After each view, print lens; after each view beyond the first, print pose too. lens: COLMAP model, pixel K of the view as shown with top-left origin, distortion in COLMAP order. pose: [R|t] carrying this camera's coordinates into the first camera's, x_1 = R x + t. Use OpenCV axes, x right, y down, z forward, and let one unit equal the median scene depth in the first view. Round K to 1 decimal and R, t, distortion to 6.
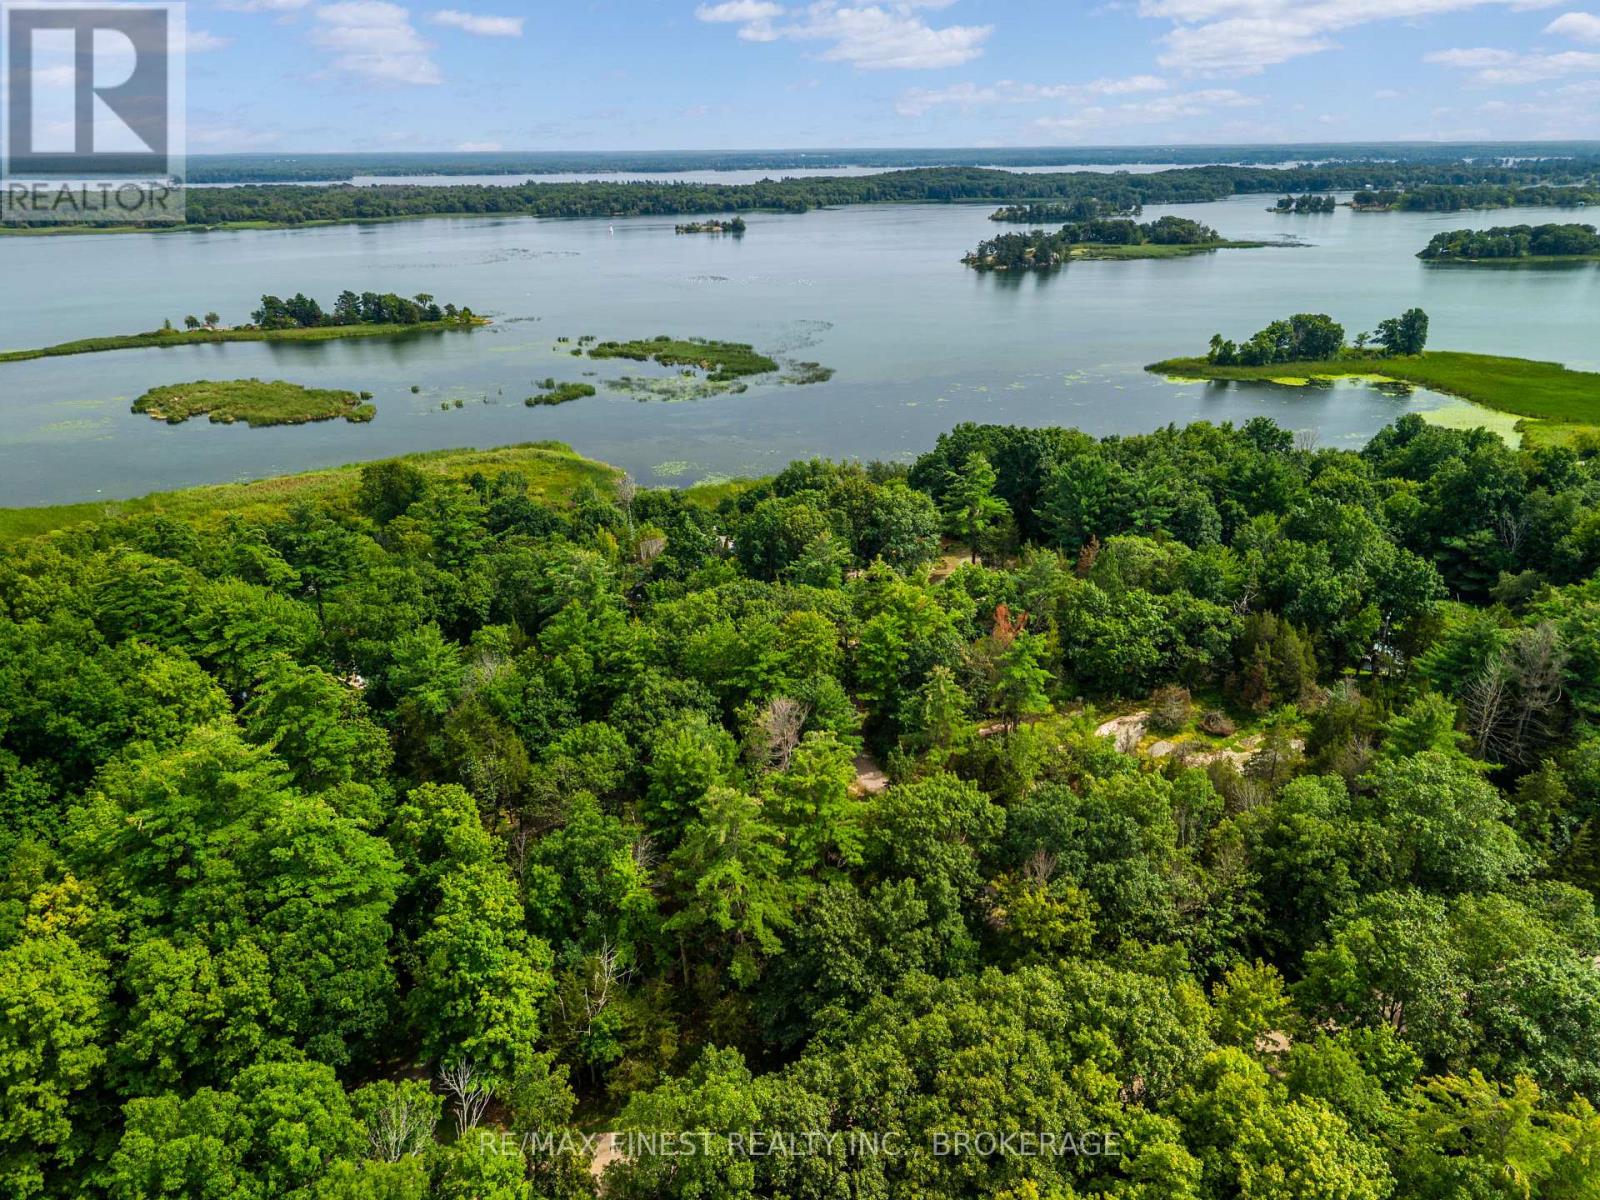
lens RADIAL K [[1132.3, 0, 800.0], [0, 1132.3, 600.0], [0, 0, 1]] dist [0.037506, -0.036820]
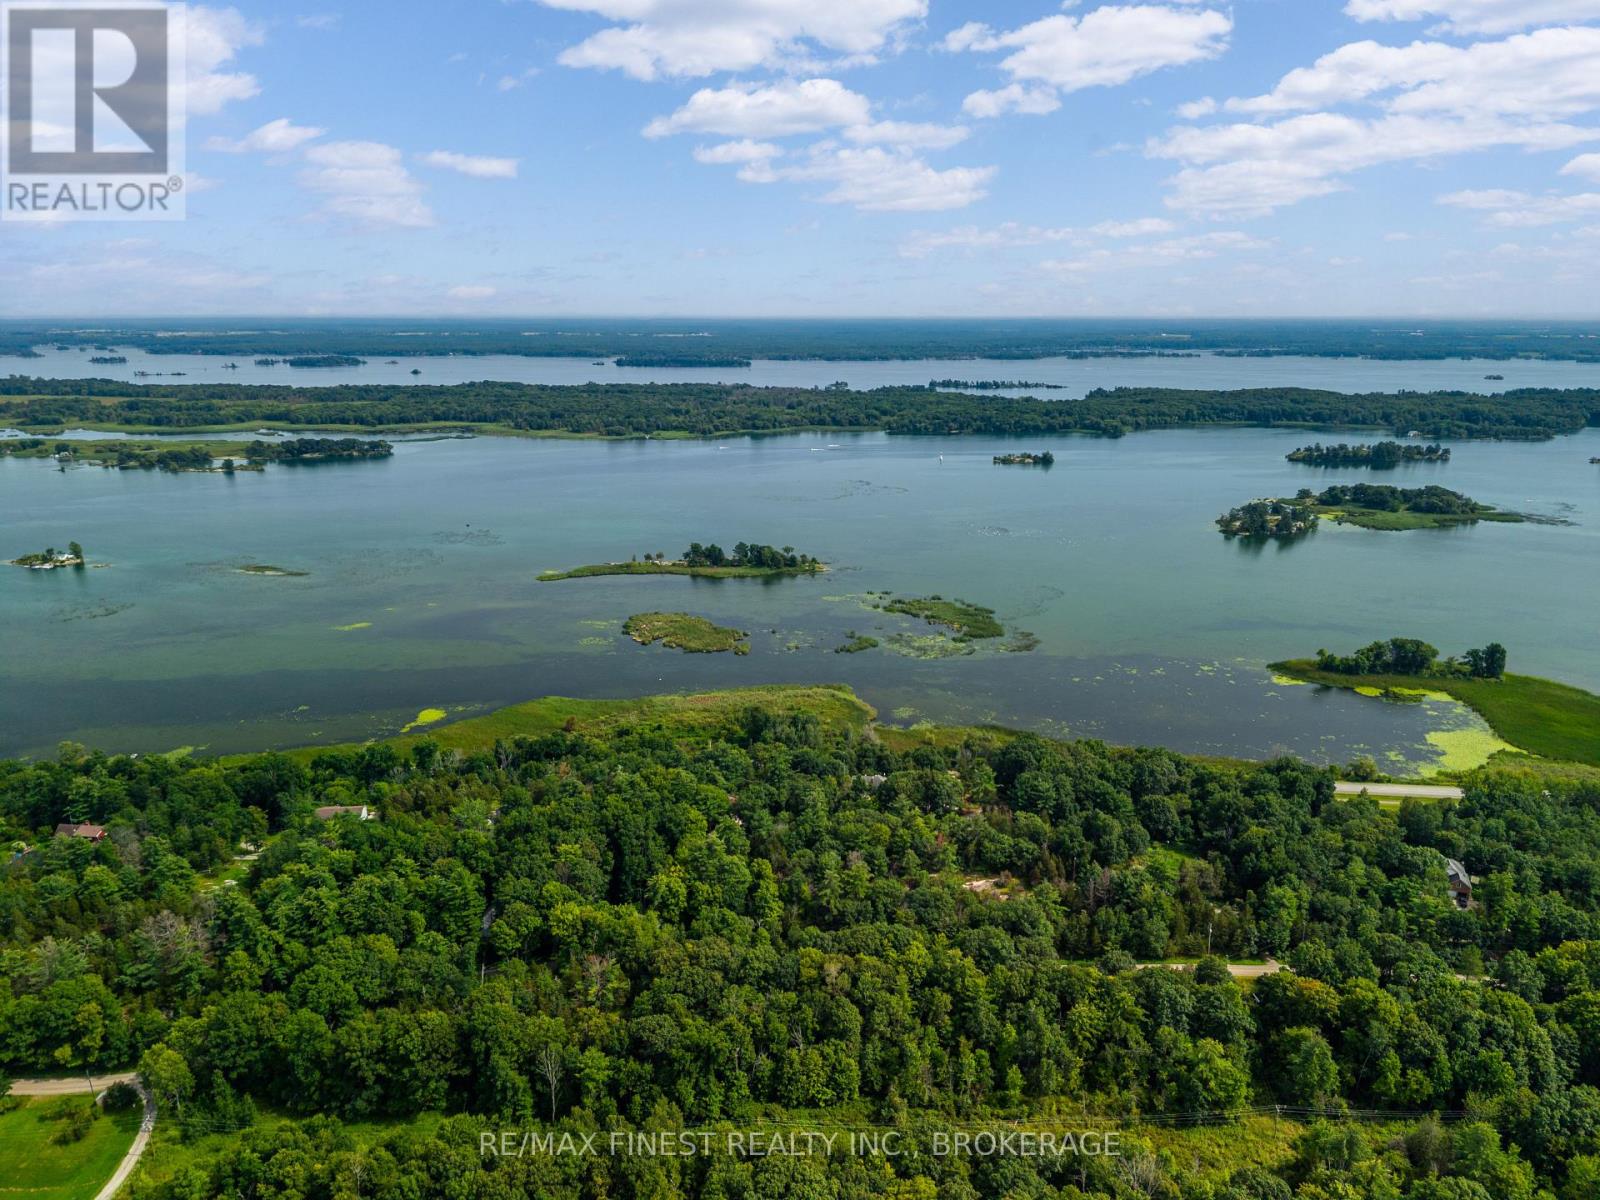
lens RADIAL K [[1088.2, 0, 800.0], [0, 1088.2, 600.0], [0, 0, 1]] dist [0.145779, -0.252788]
pose [[0.952374, 0.098991, -0.288416, 0.531362], [-0.135874, 0.984515, -0.110761, -0.205861], [0.272986, 0.144675, 0.951077, -1.770772]]
